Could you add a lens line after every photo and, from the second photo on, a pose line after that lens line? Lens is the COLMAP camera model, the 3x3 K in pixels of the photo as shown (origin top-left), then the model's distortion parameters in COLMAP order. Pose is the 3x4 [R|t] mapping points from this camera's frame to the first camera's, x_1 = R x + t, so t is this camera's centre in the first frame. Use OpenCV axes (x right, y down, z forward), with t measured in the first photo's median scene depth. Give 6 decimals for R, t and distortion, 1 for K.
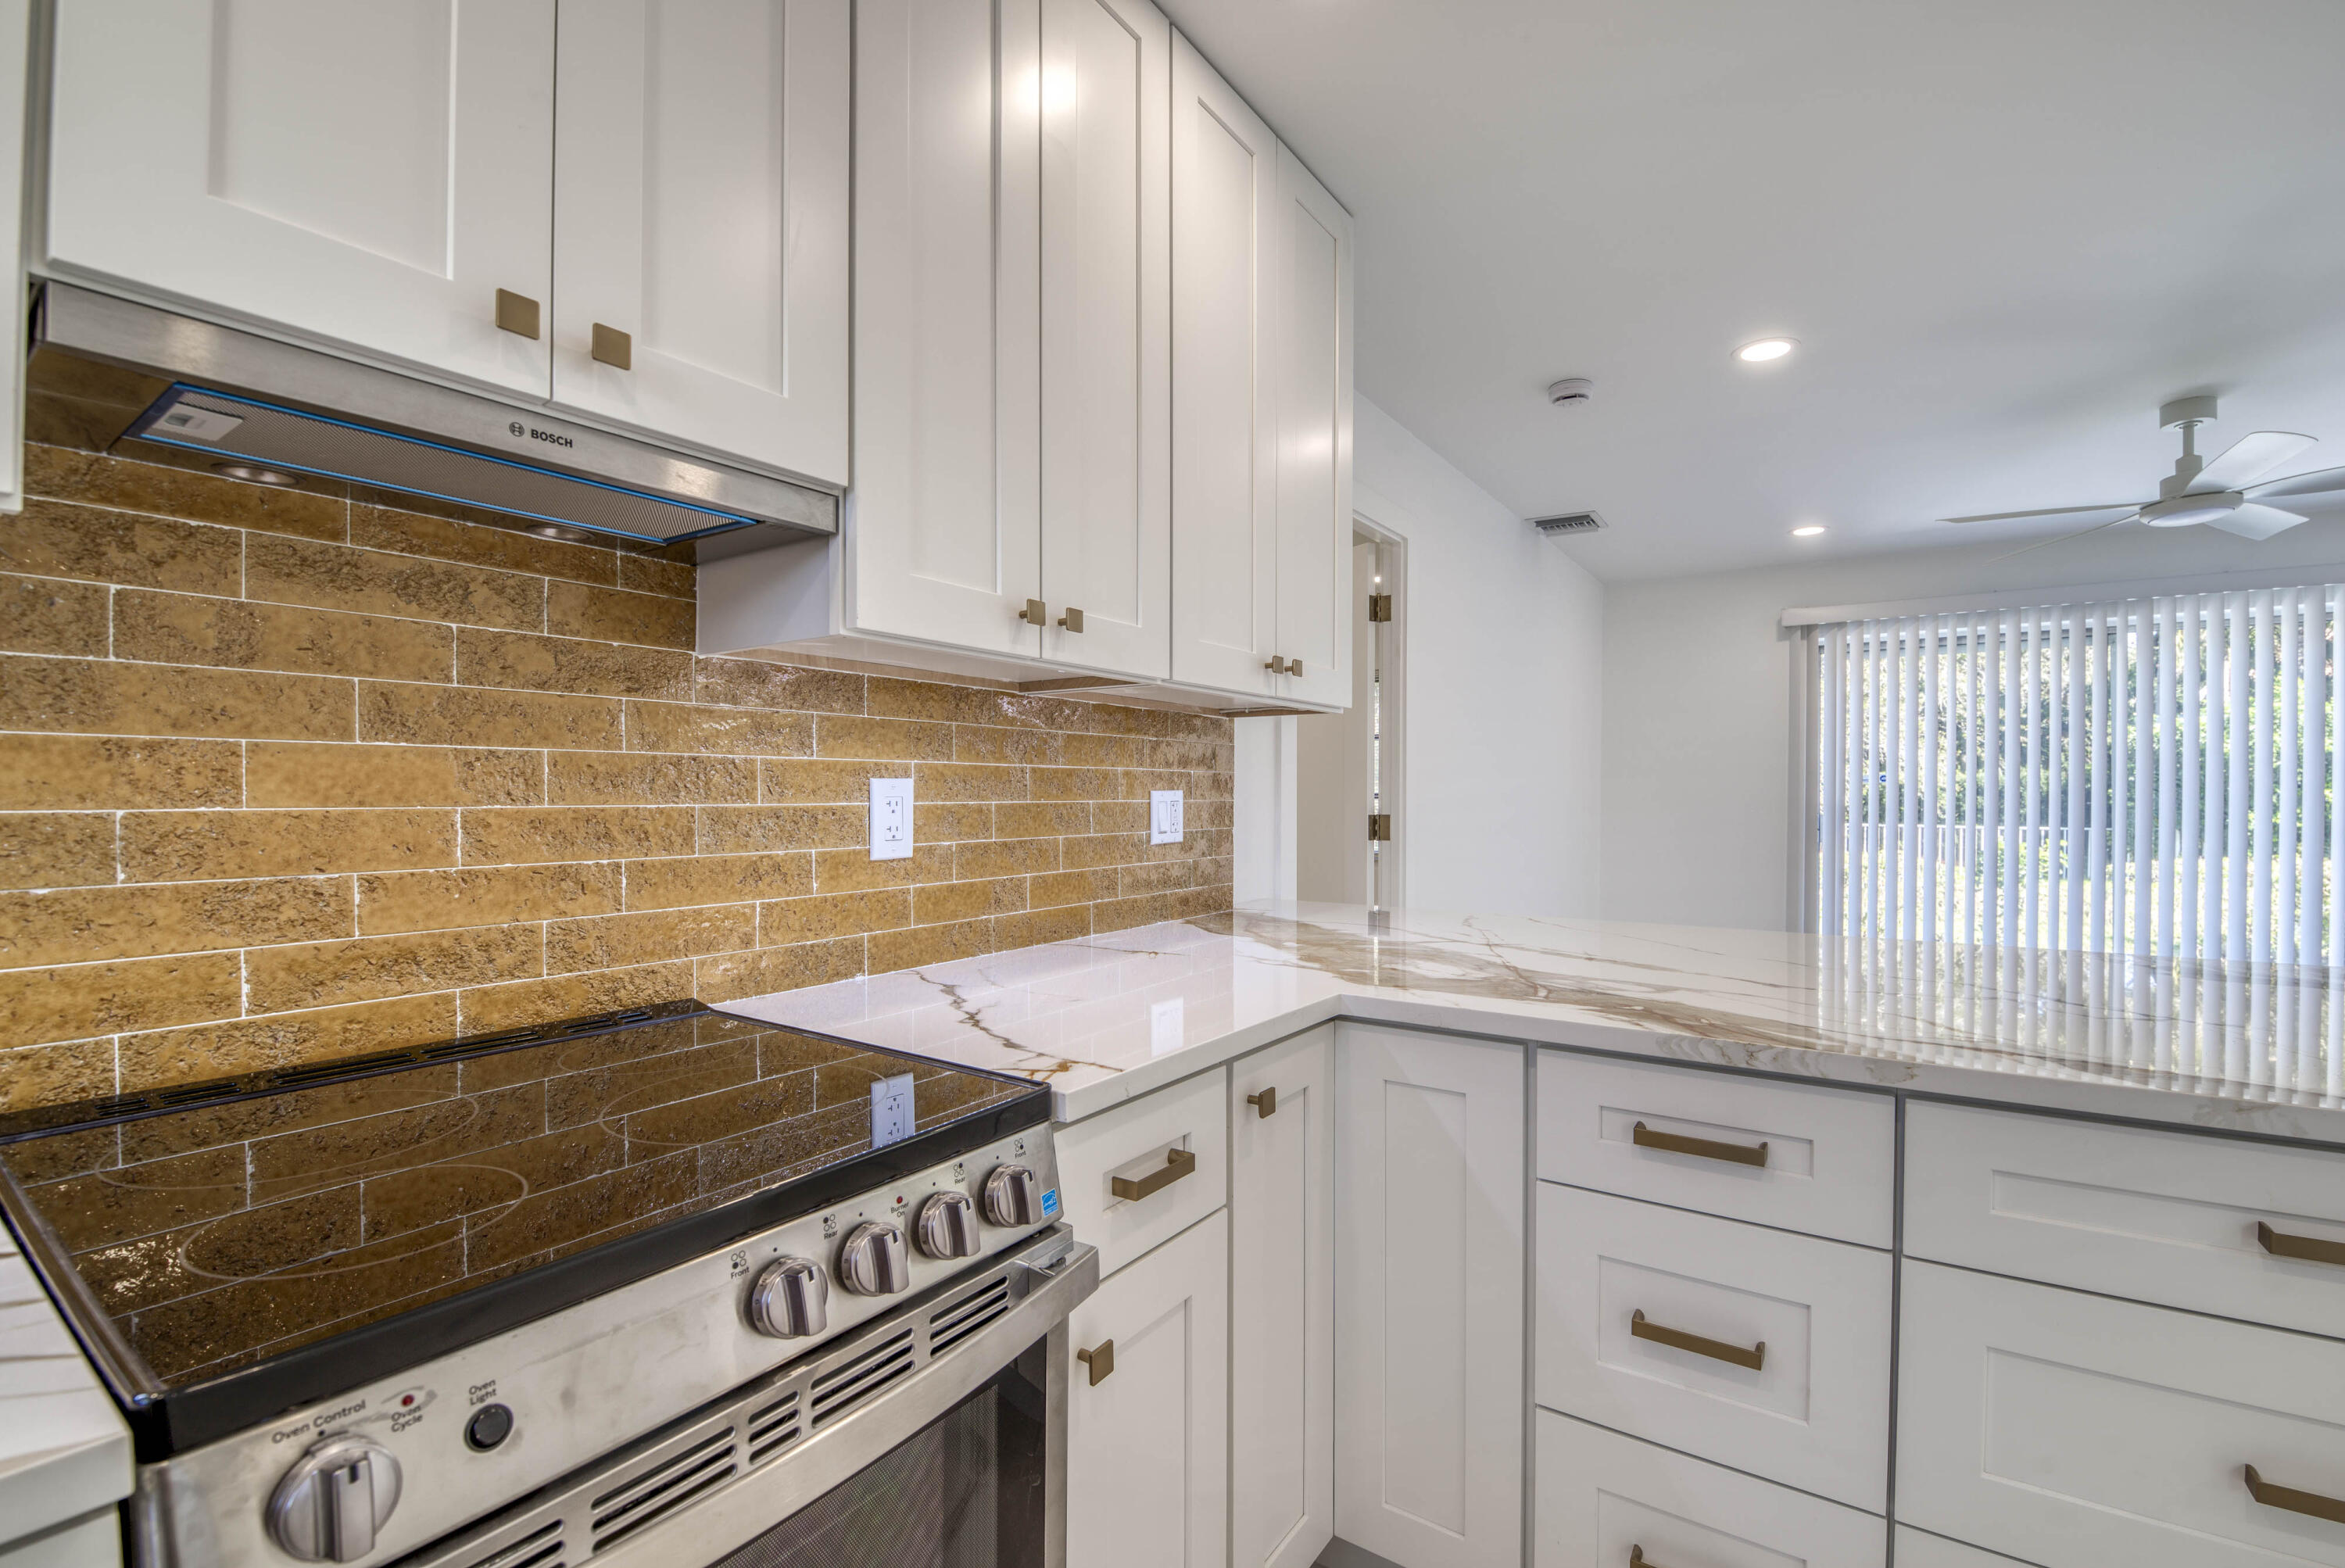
lens RADIAL K [[1009.9, 0, 1202.0], [0, 1009.9, 809.0], [0, 0, 1]] dist [-0.005300, -0.007852]
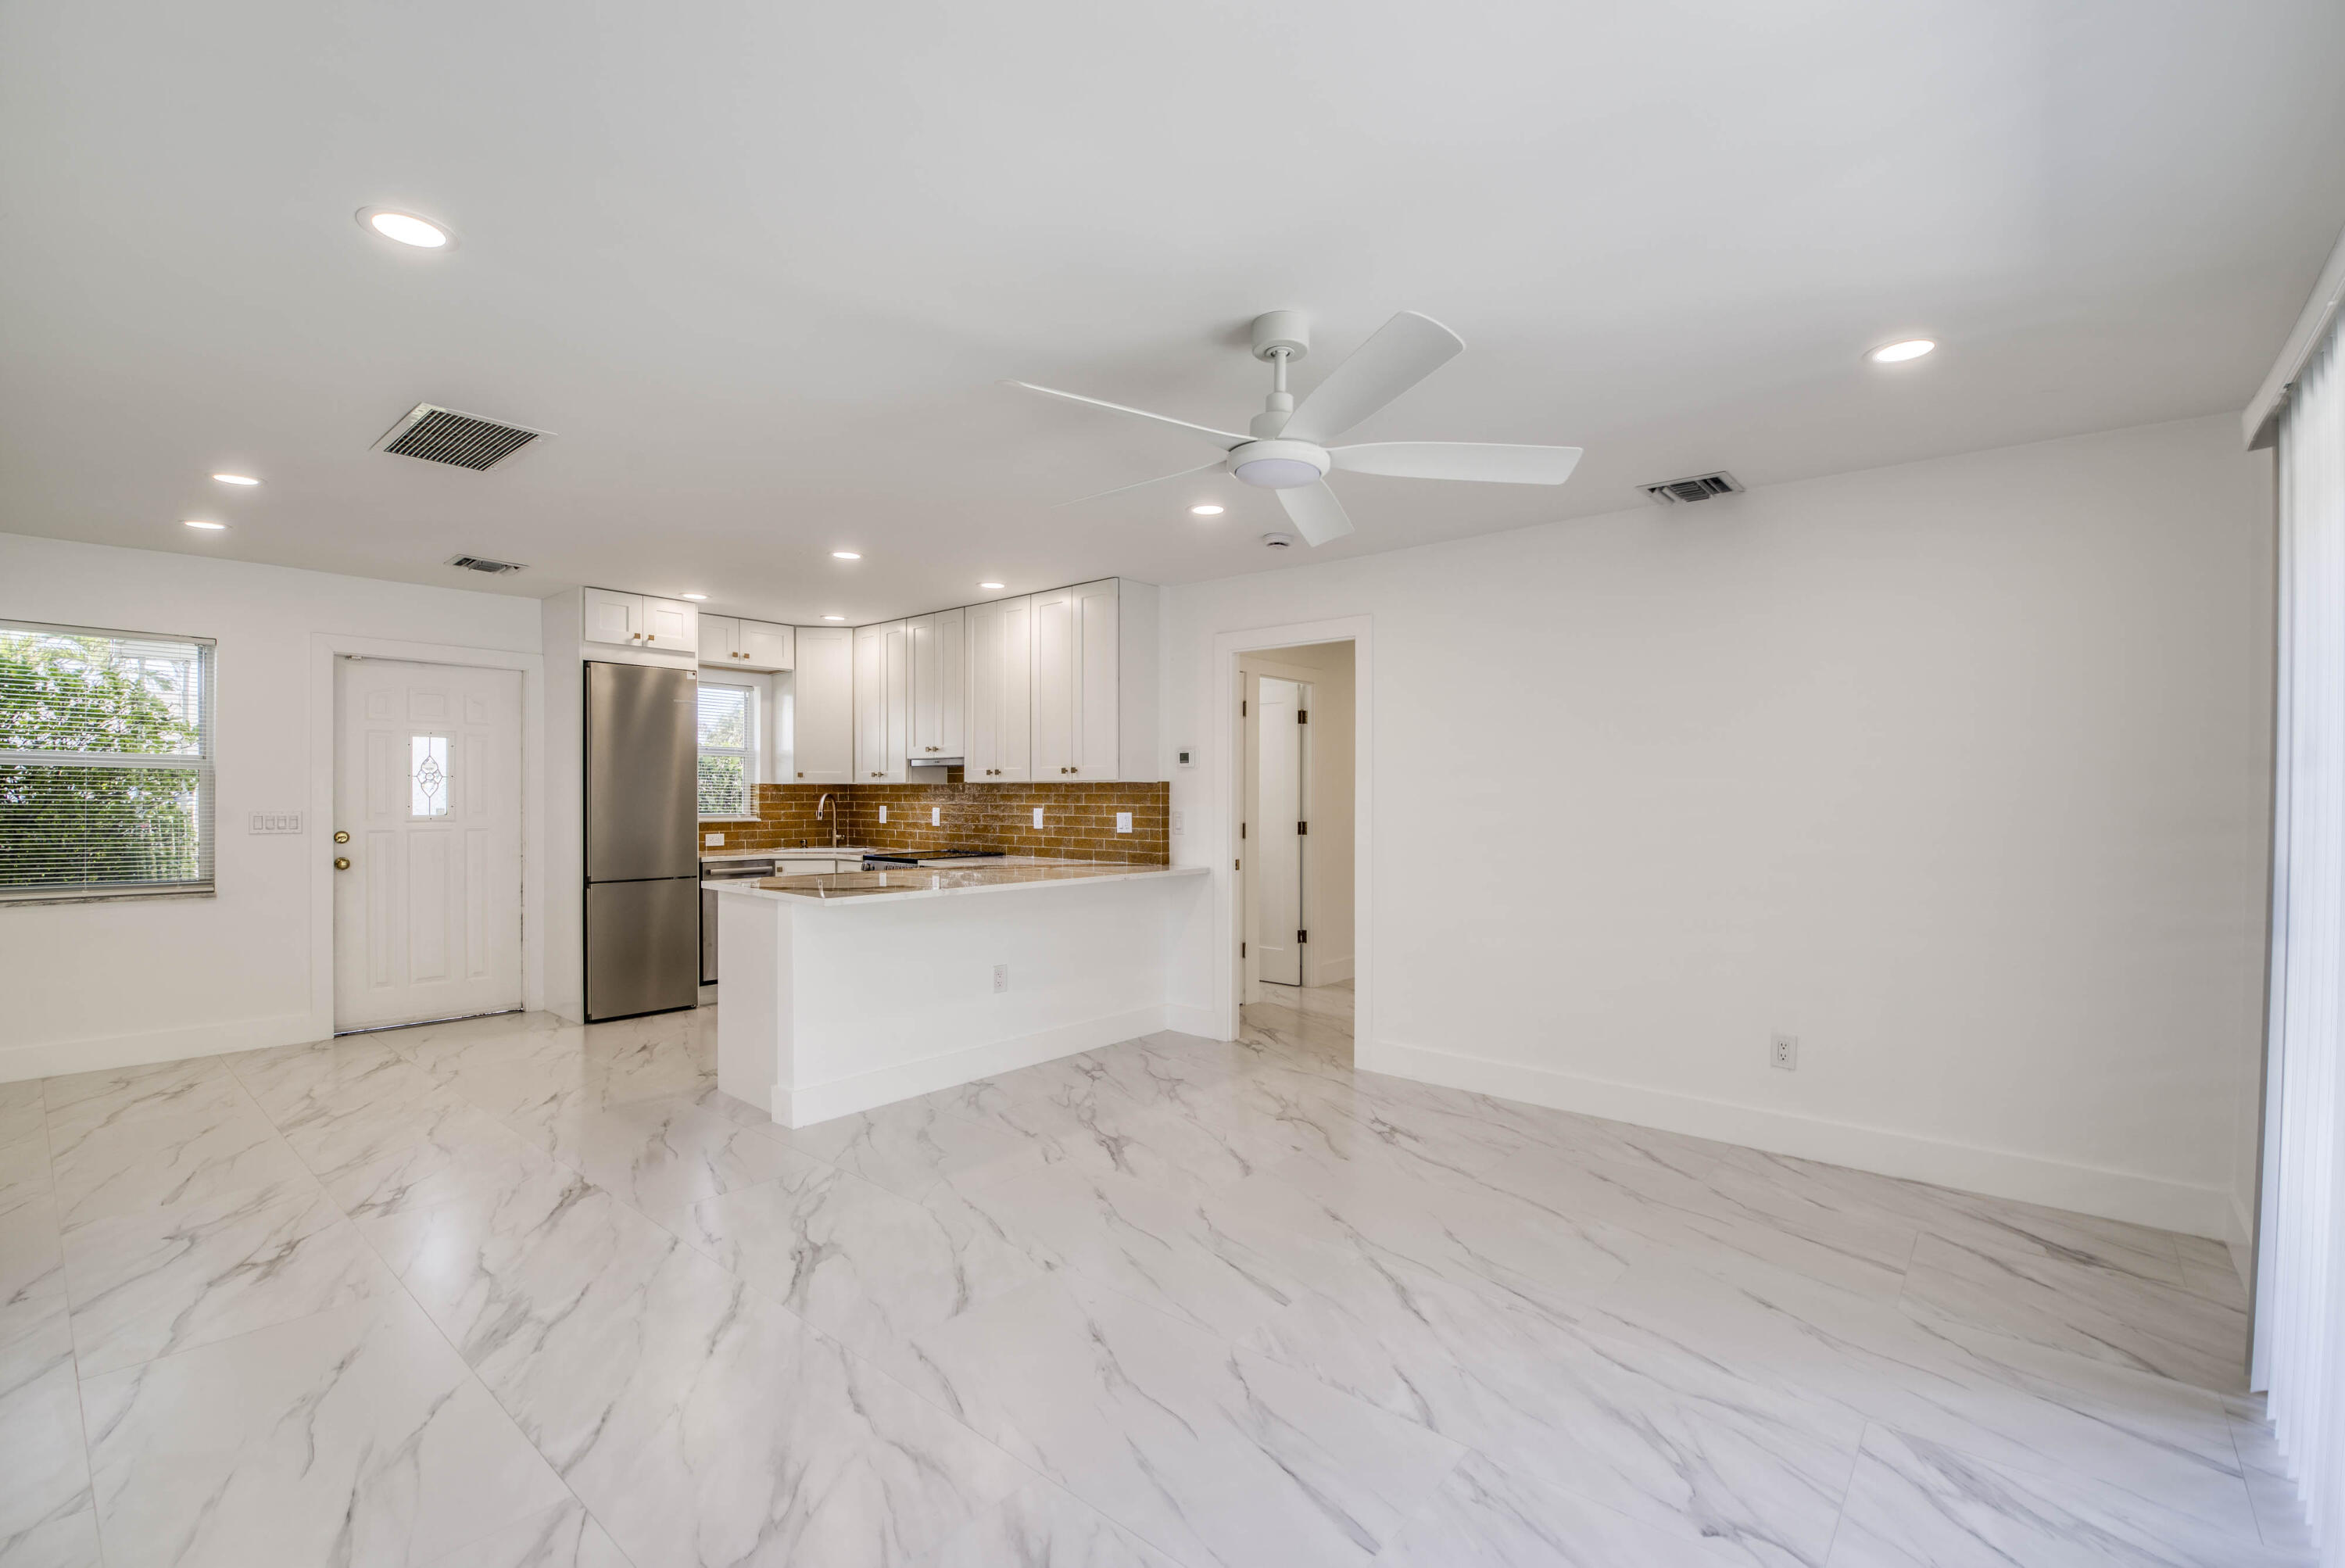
lens RADIAL K [[1009.9, 0, 1196.5], [0, 1009.9, 808.7], [0, 0, 1]] dist [-0.005300, -0.007852]
pose [[-0.116337, 0.012246, -0.993134, 3.760490], [-0.017602, 0.999742, 0.014389, -0.102834], [0.993054, 0.019155, -0.116091, 2.197348]]
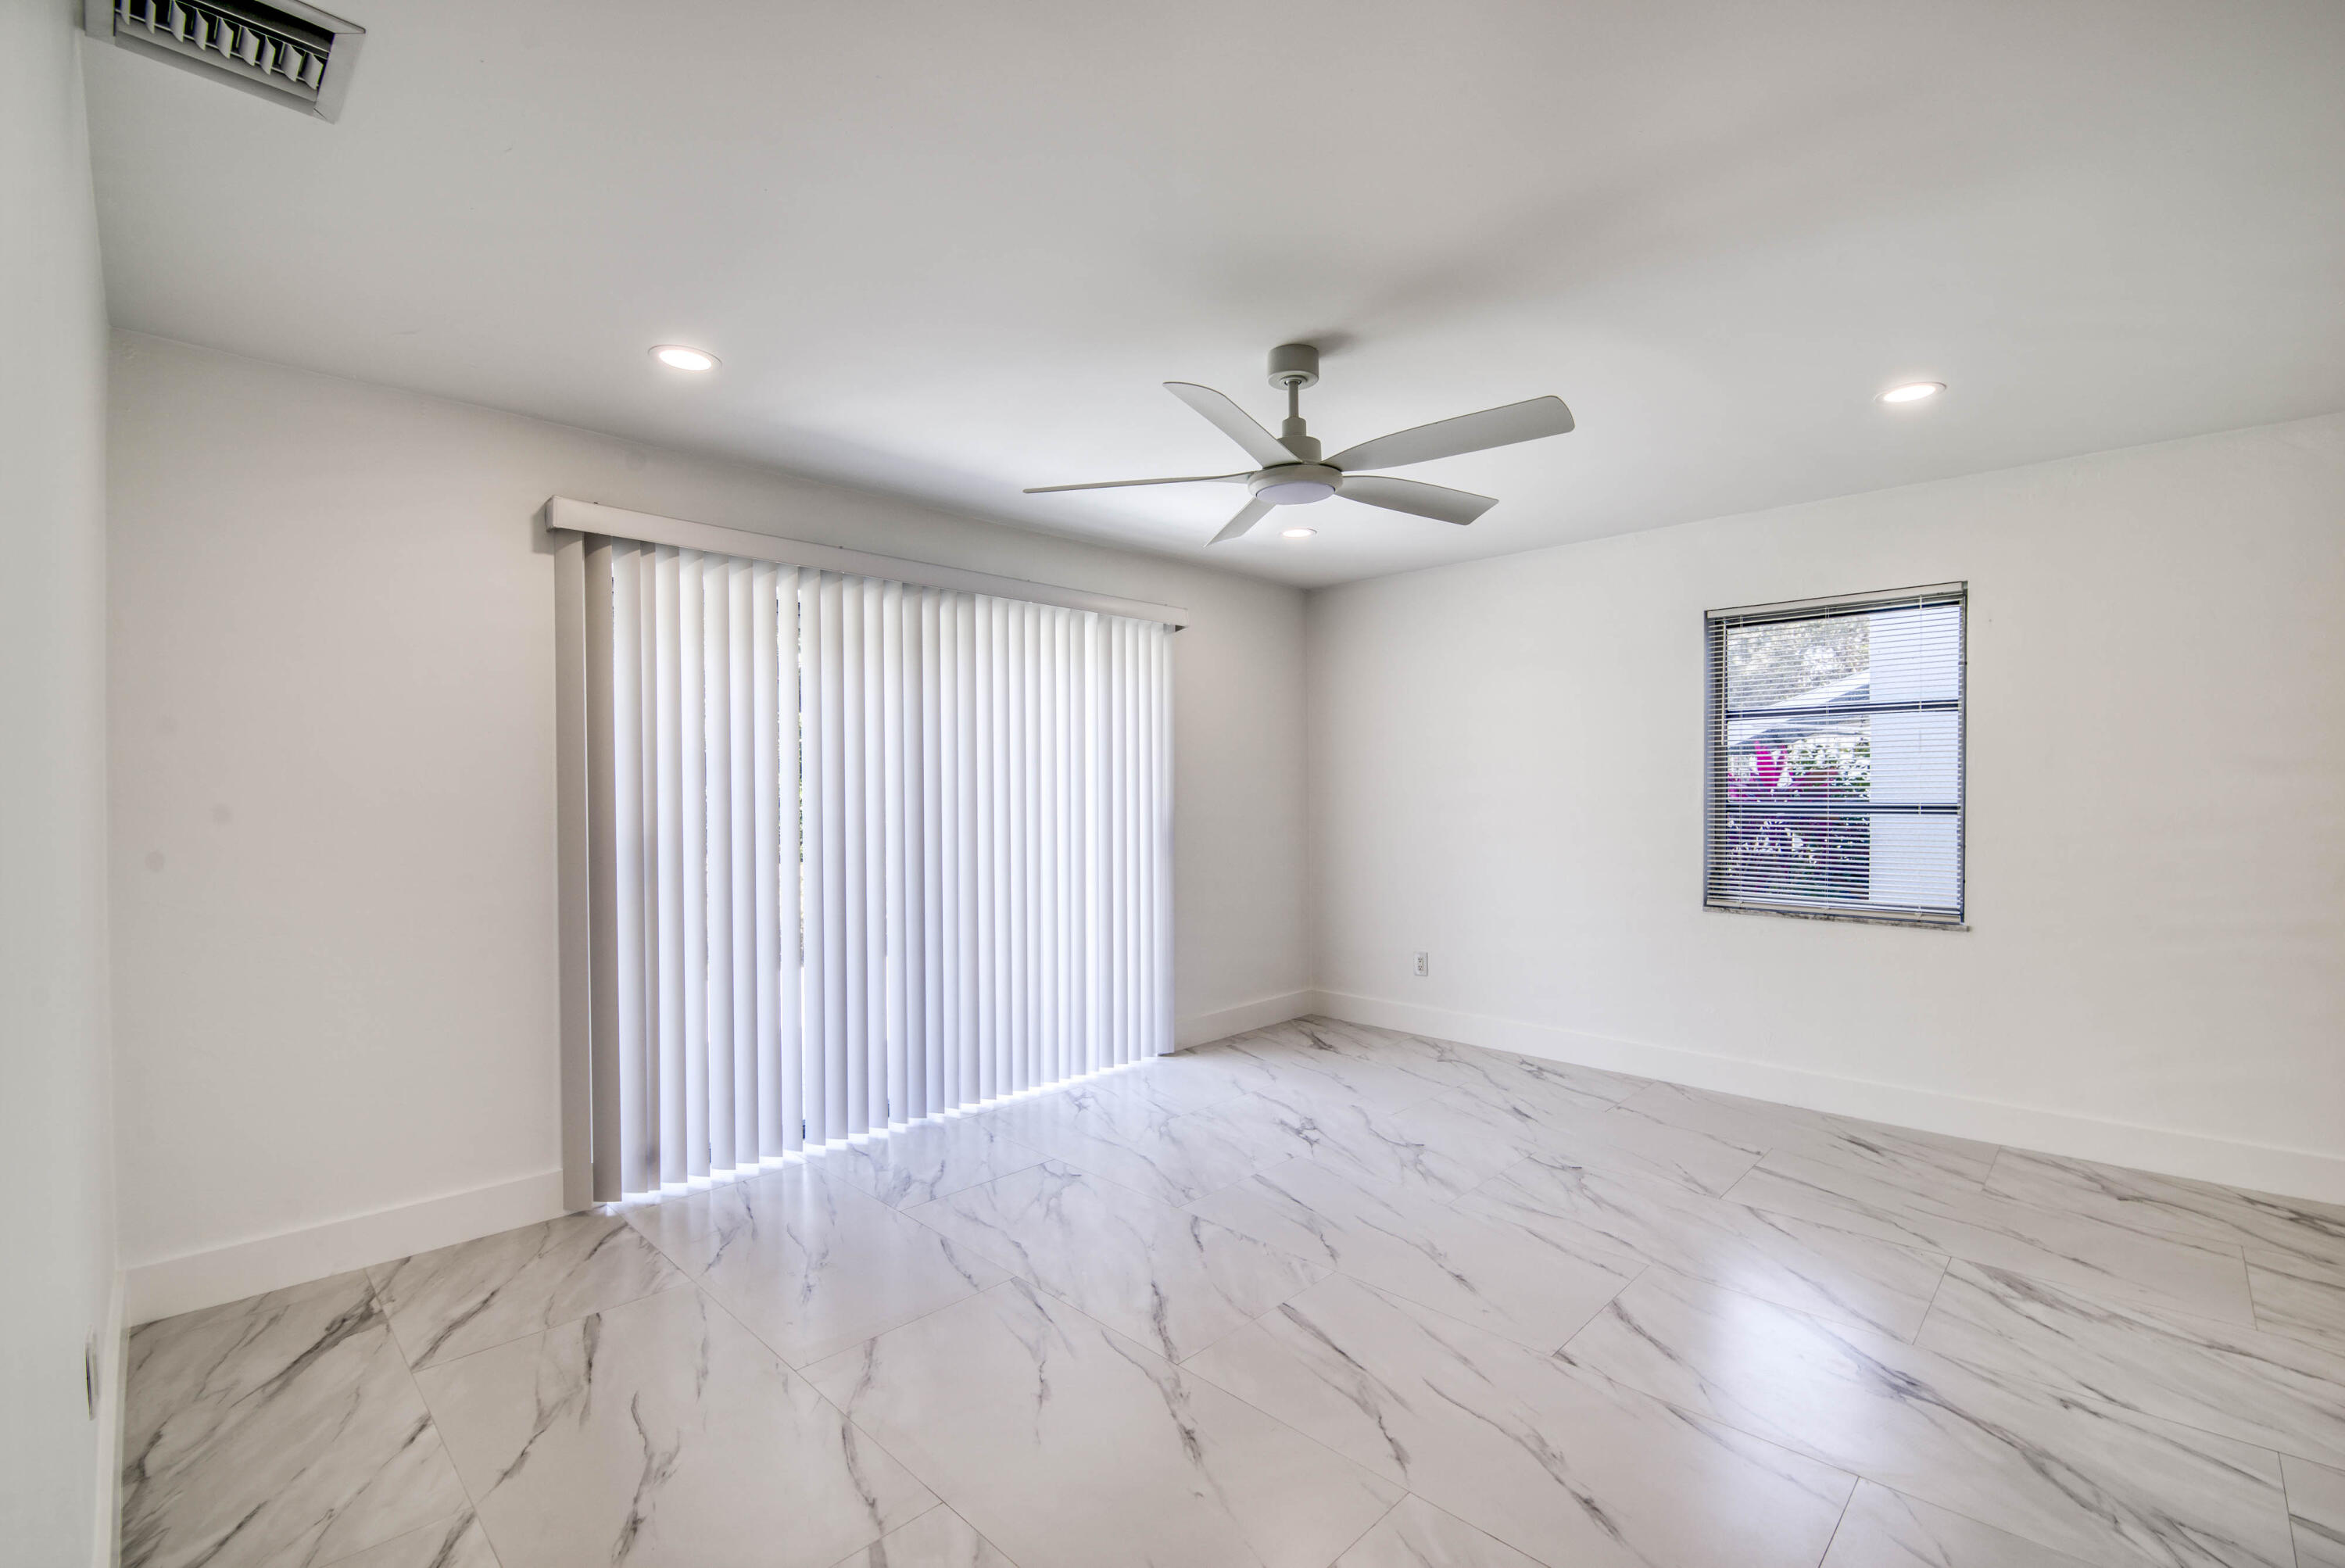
lens RADIAL K [[1009.9, 0, 1197.7], [0, 1009.9, 803.1], [0, 0, 1]] dist [-0.005300, -0.007852]
pose [[0.179017, -0.015744, 0.983720, 0.317778], [0.017811, 0.999760, 0.012760, -0.099977], [-0.983685, 0.015236, 0.179254, 1.988732]]
